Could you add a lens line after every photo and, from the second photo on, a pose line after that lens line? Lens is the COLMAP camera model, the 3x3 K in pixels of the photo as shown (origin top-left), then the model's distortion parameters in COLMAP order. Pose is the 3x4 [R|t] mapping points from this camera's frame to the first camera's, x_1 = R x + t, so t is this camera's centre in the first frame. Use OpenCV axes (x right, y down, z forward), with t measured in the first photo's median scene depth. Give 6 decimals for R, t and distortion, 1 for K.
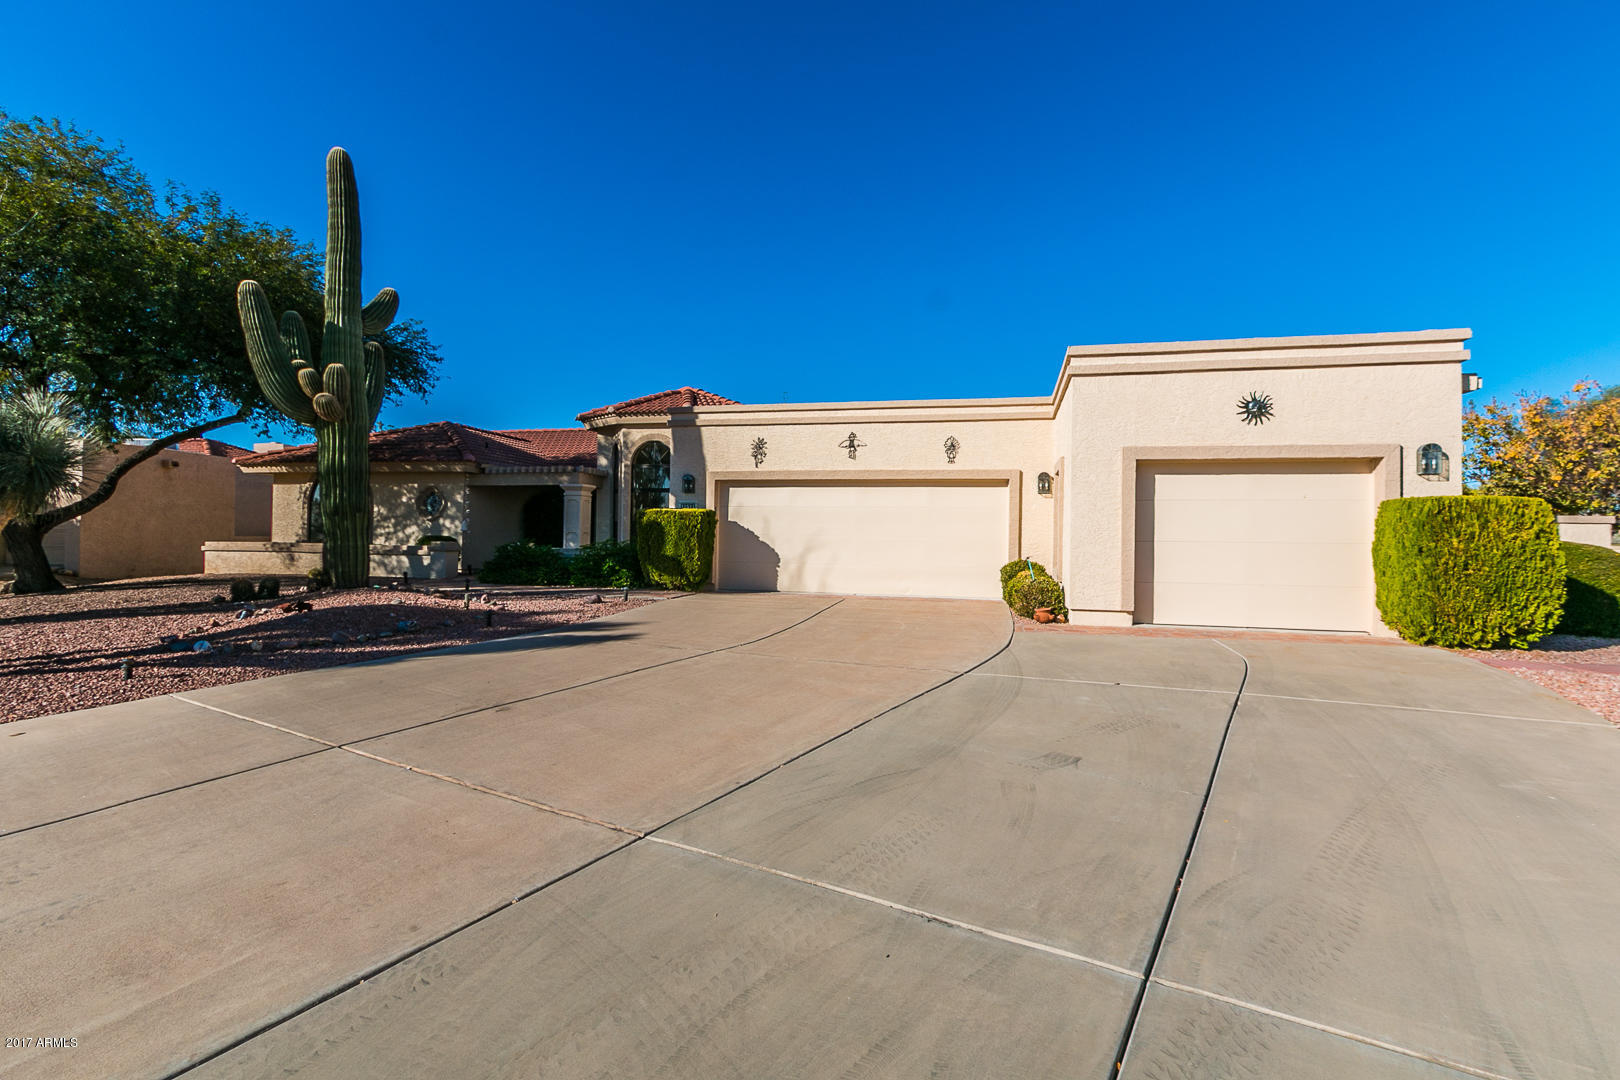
lens RADIAL K [[749.4, 0, 810.0], [0, 749.4, 533.8], [0, 0, 1]] dist [0.000748, 0.000464]
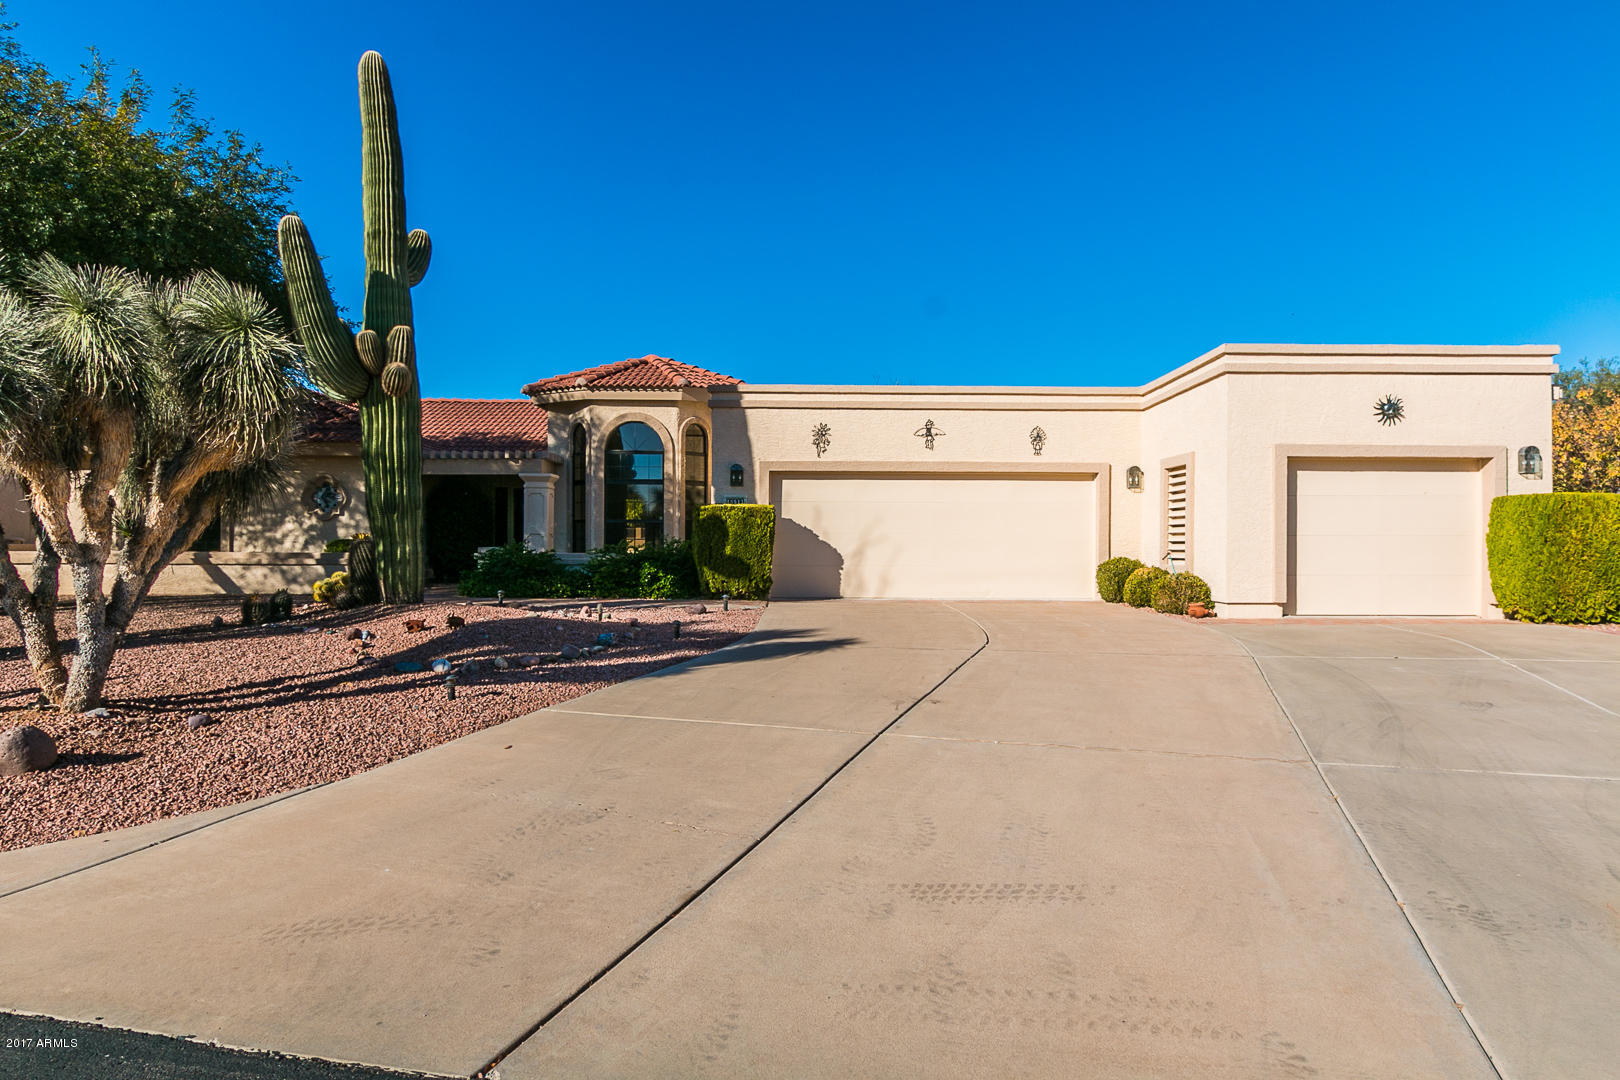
lens RADIAL K [[966.4, 0, 809.6], [0, 966.4, 543.0], [0, 0, 1]] dist [0.004161, -0.003499]
pose [[0.970905, -0.010676, 0.239228, -0.377309], [0.008832, 0.999922, 0.008779, 0.002073], [-0.239303, -0.006410, 0.970924, -0.101046]]
